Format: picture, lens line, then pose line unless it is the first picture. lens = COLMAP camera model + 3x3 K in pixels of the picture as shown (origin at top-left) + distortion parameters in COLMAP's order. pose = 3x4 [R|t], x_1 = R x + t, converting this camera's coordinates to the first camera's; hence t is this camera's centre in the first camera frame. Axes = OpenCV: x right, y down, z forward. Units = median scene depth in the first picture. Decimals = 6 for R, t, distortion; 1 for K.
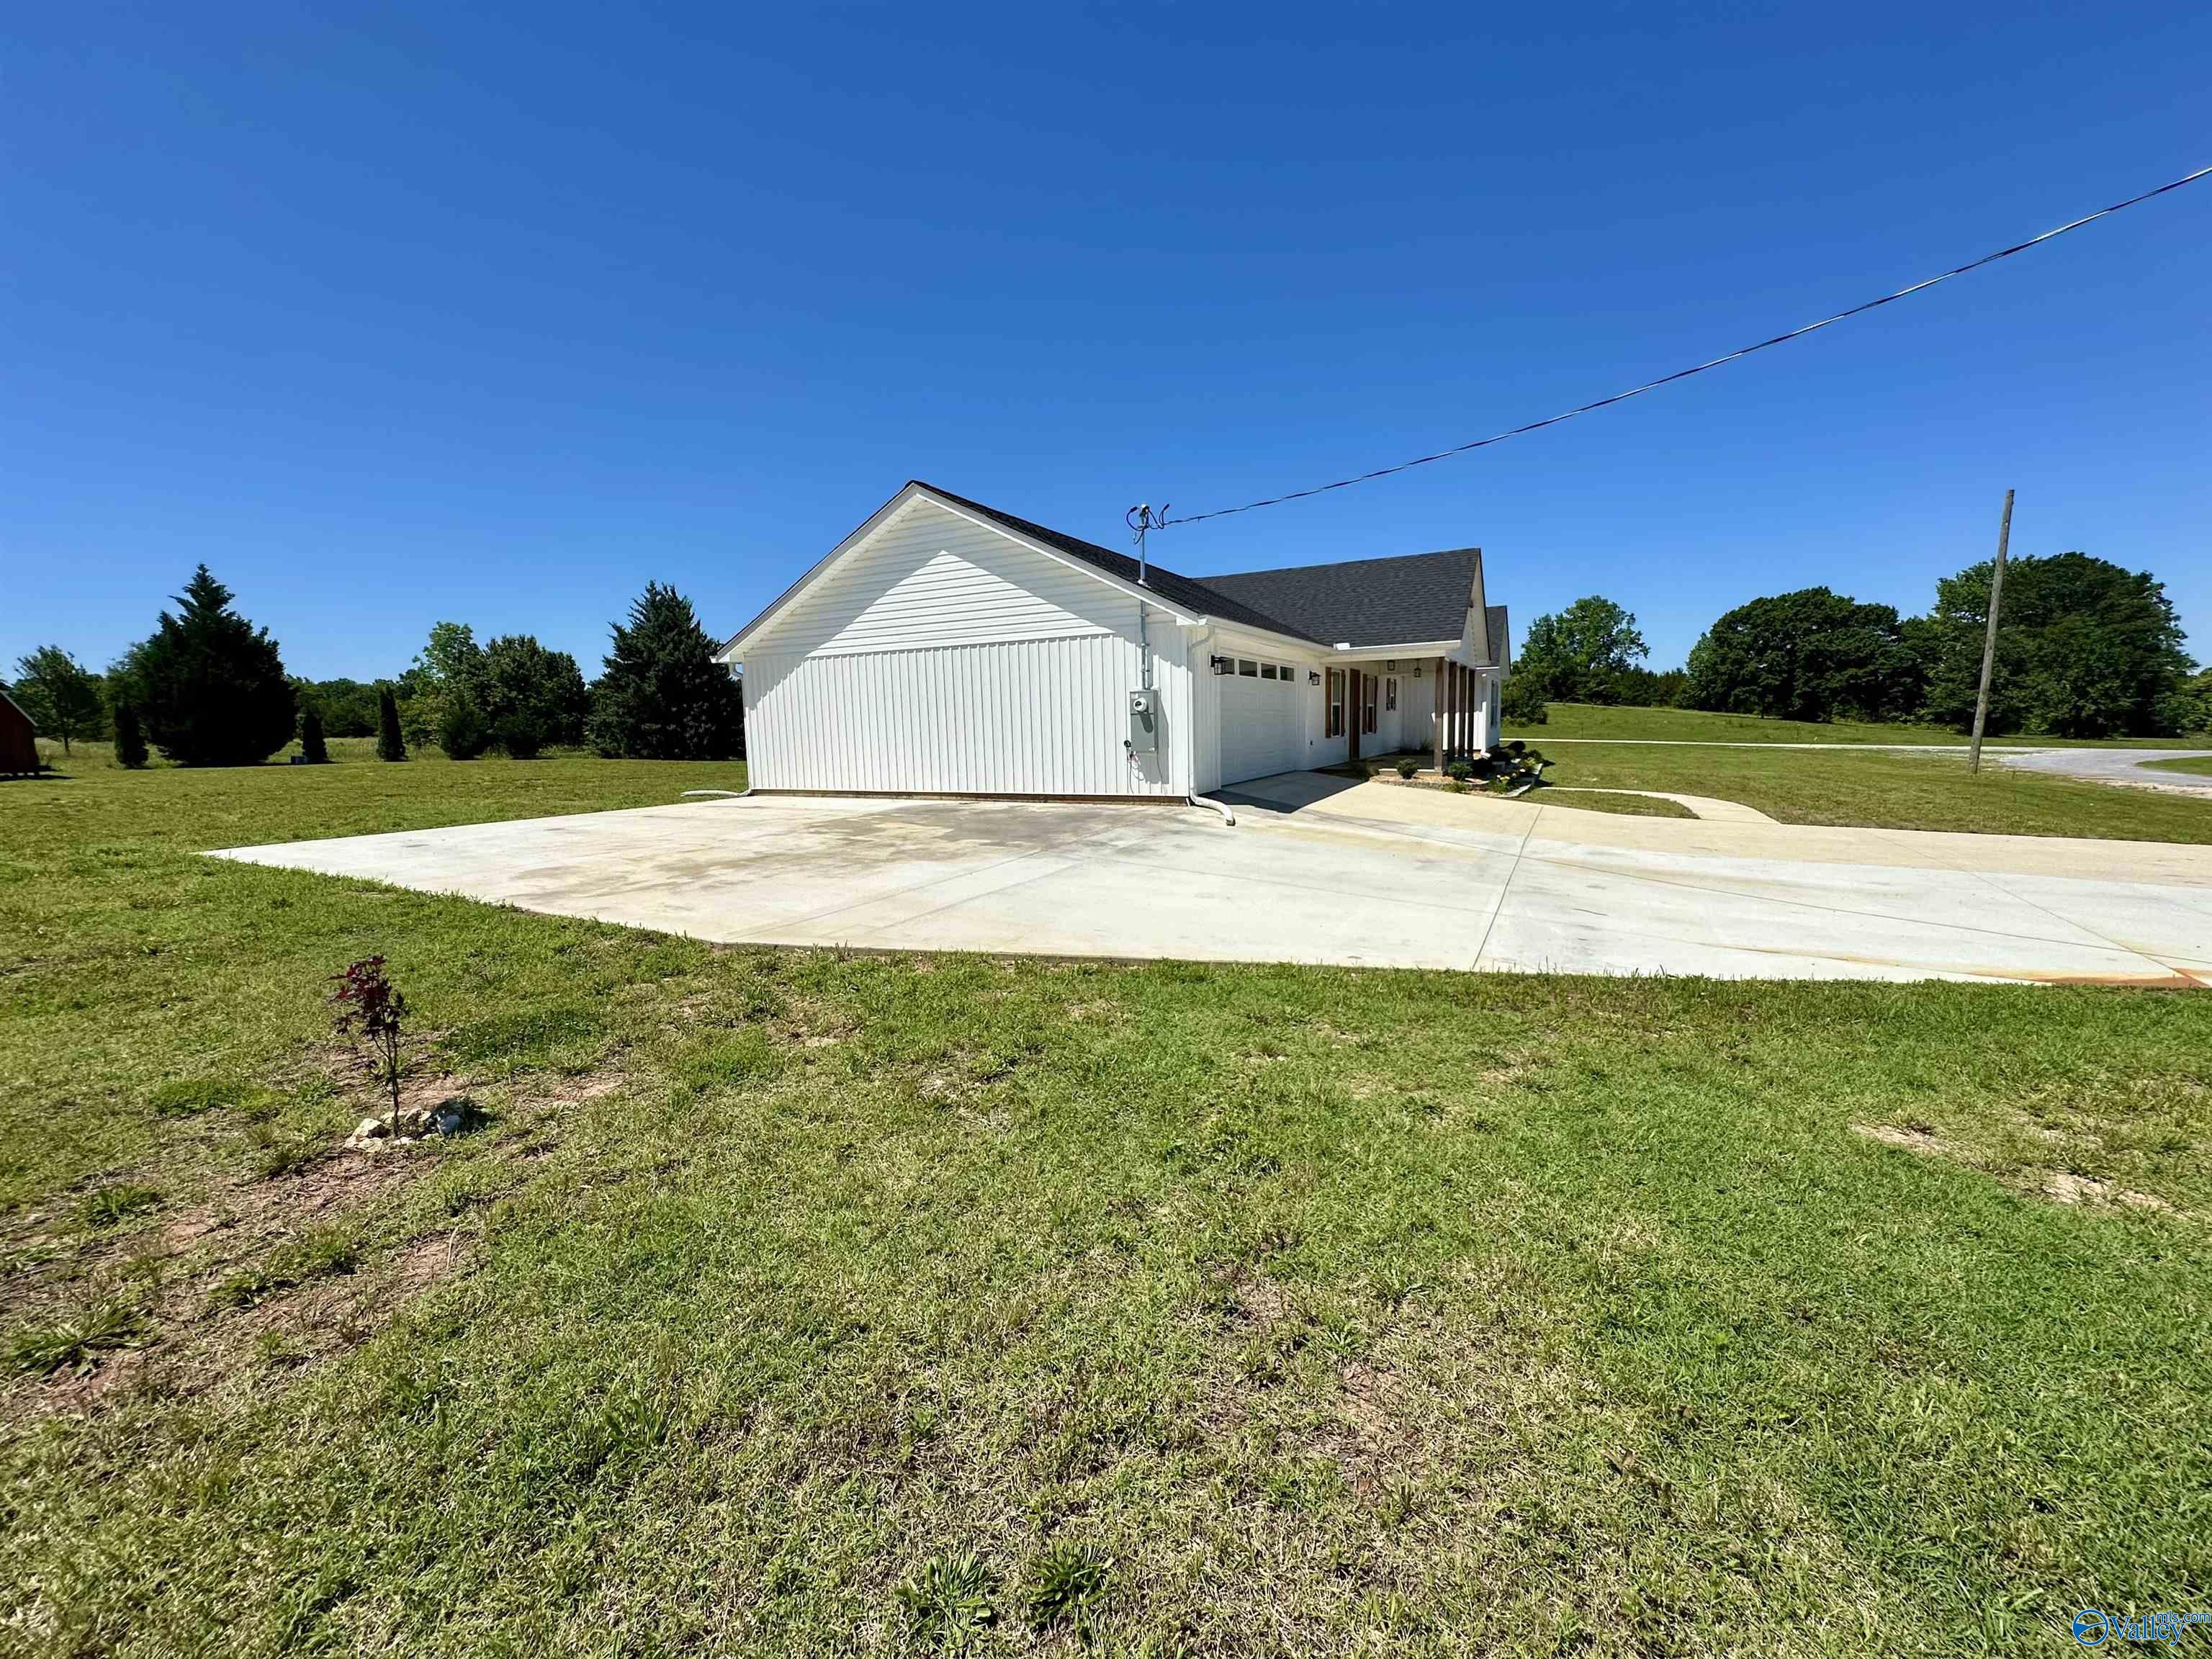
lens RADIAL K [[883.1, 0, 1106.4], [0, 883.1, 831.9], [0, 0, 1]] dist [-0.003034, 0.000637]
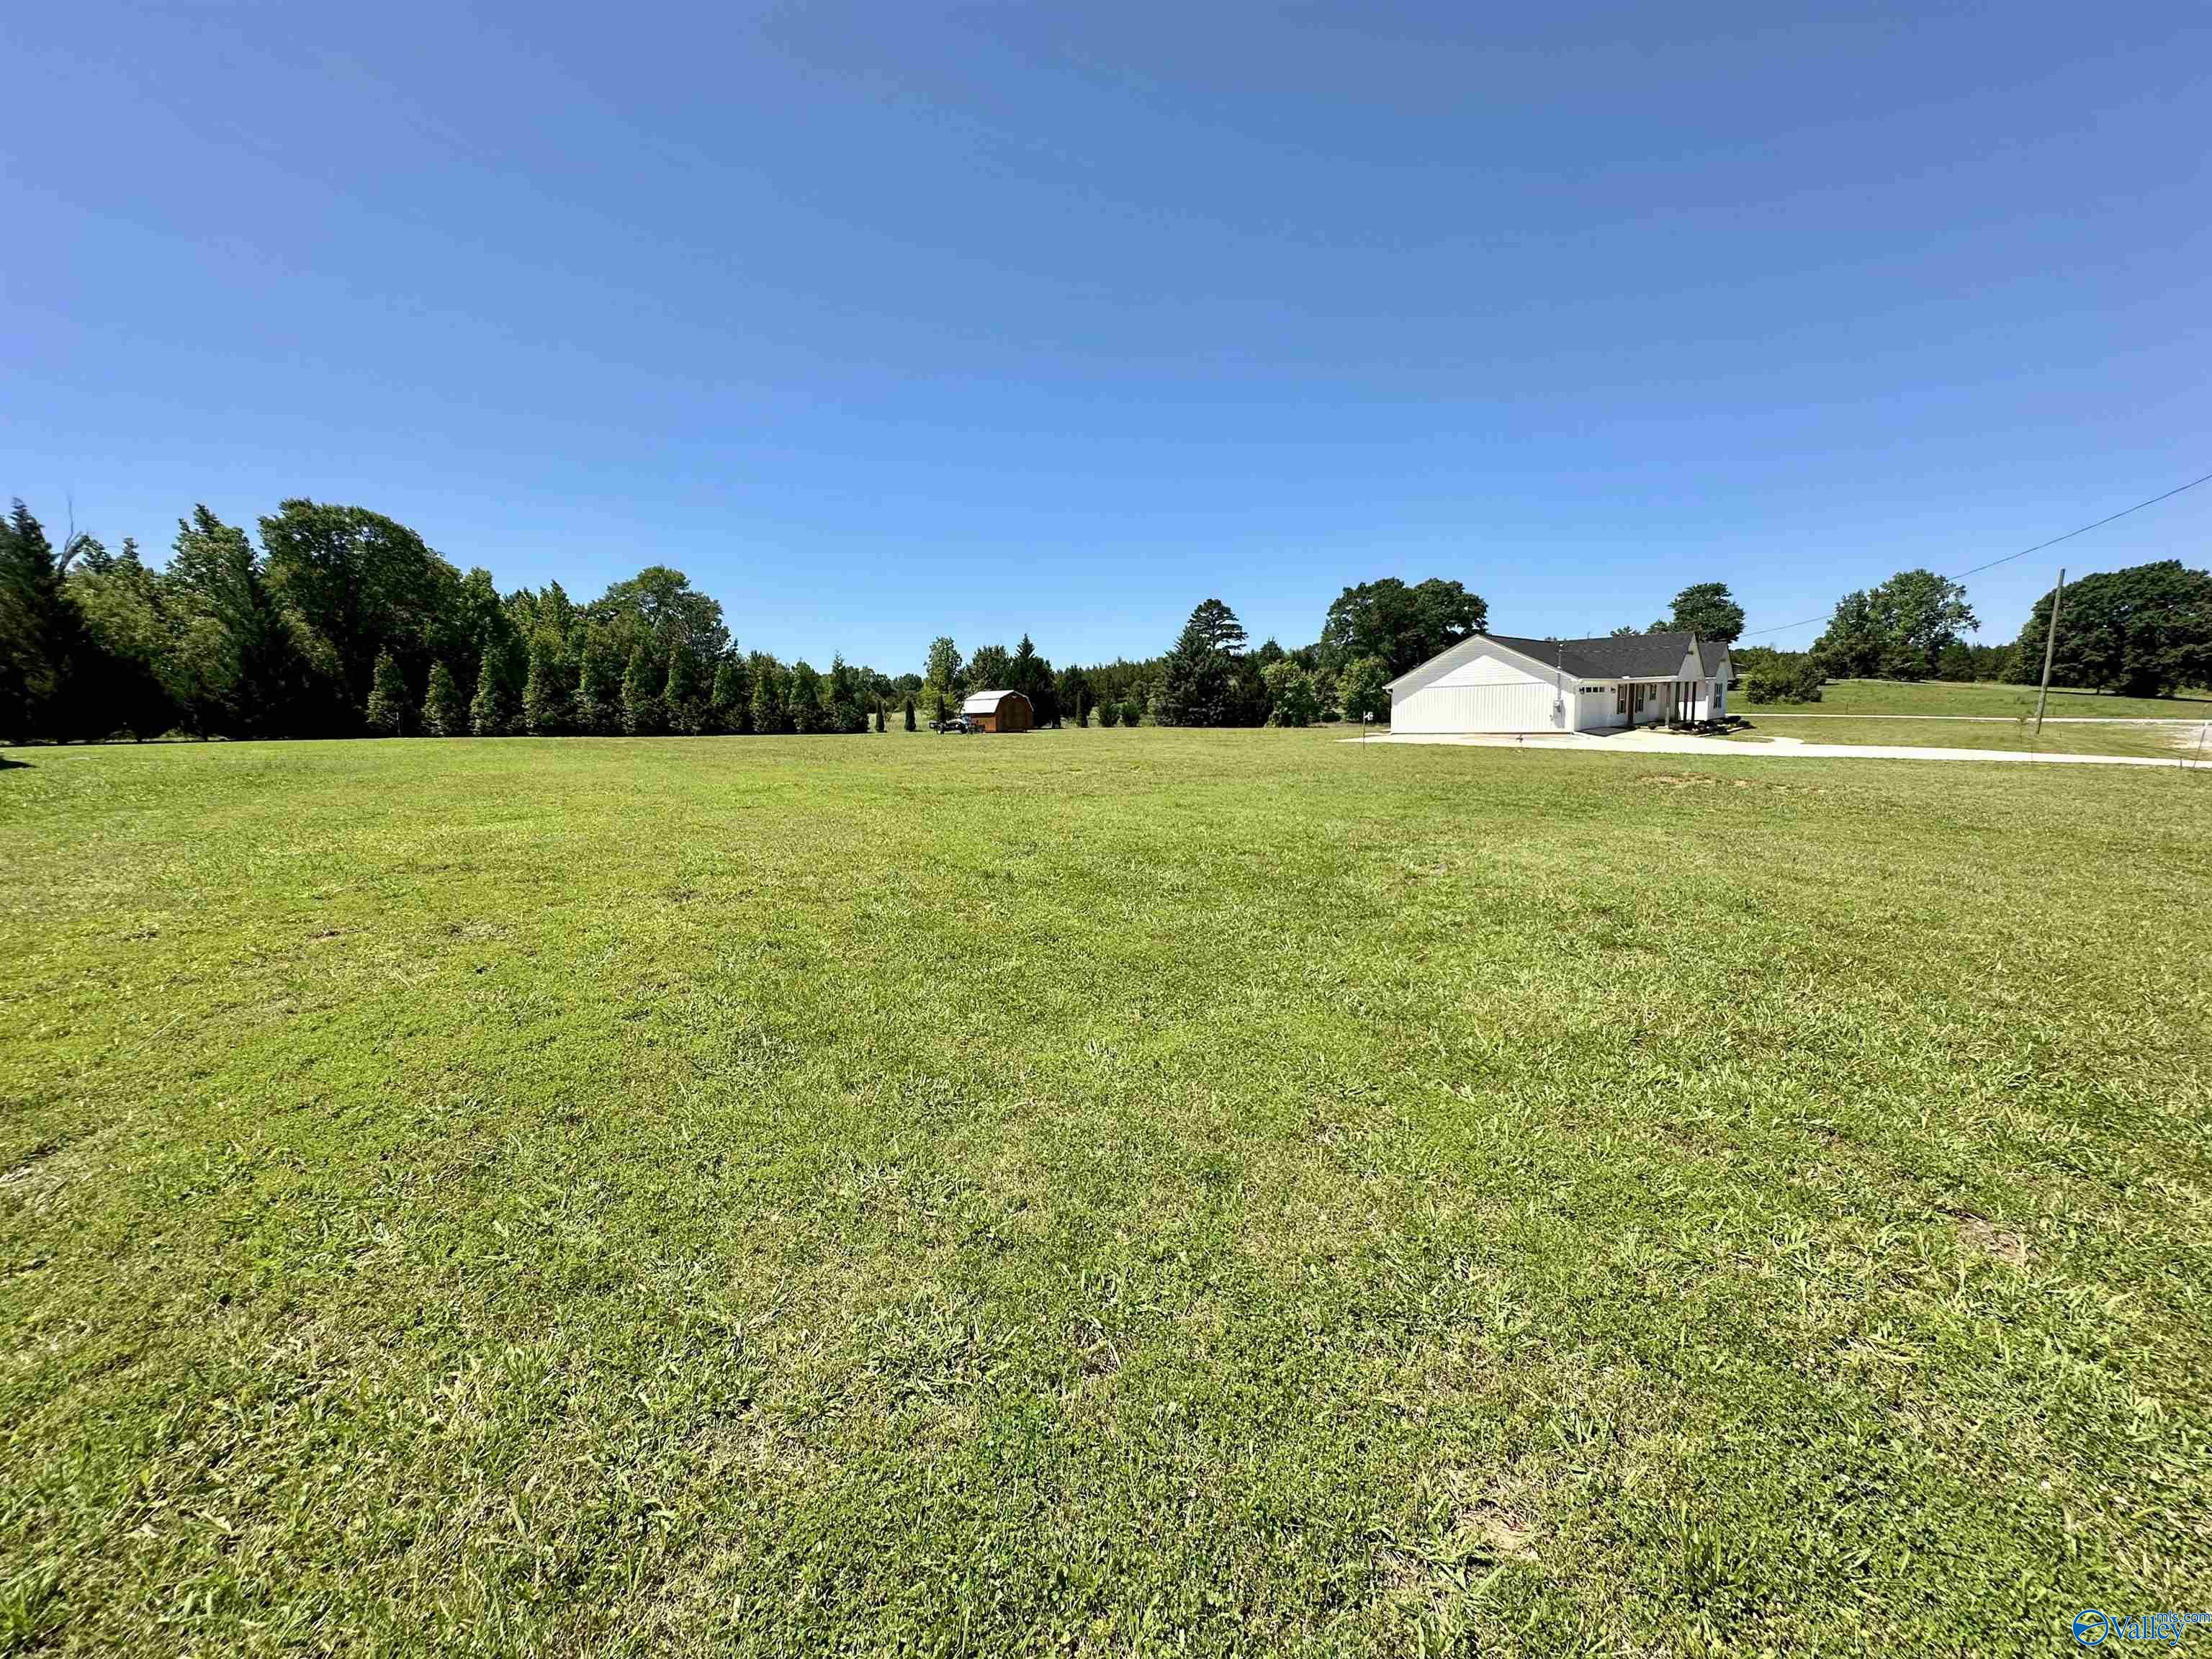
lens RADIAL K [[883.1, 0, 1105.0], [0, 883.1, 834.1], [0, 0, 1]] dist [-0.003034, 0.000637]
pose [[0.963930, 0.031571, -0.264277, -0.081222], [-0.024531, 0.999252, 0.029900, 0.032833], [0.265023, -0.022338, 0.963983, -0.305705]]
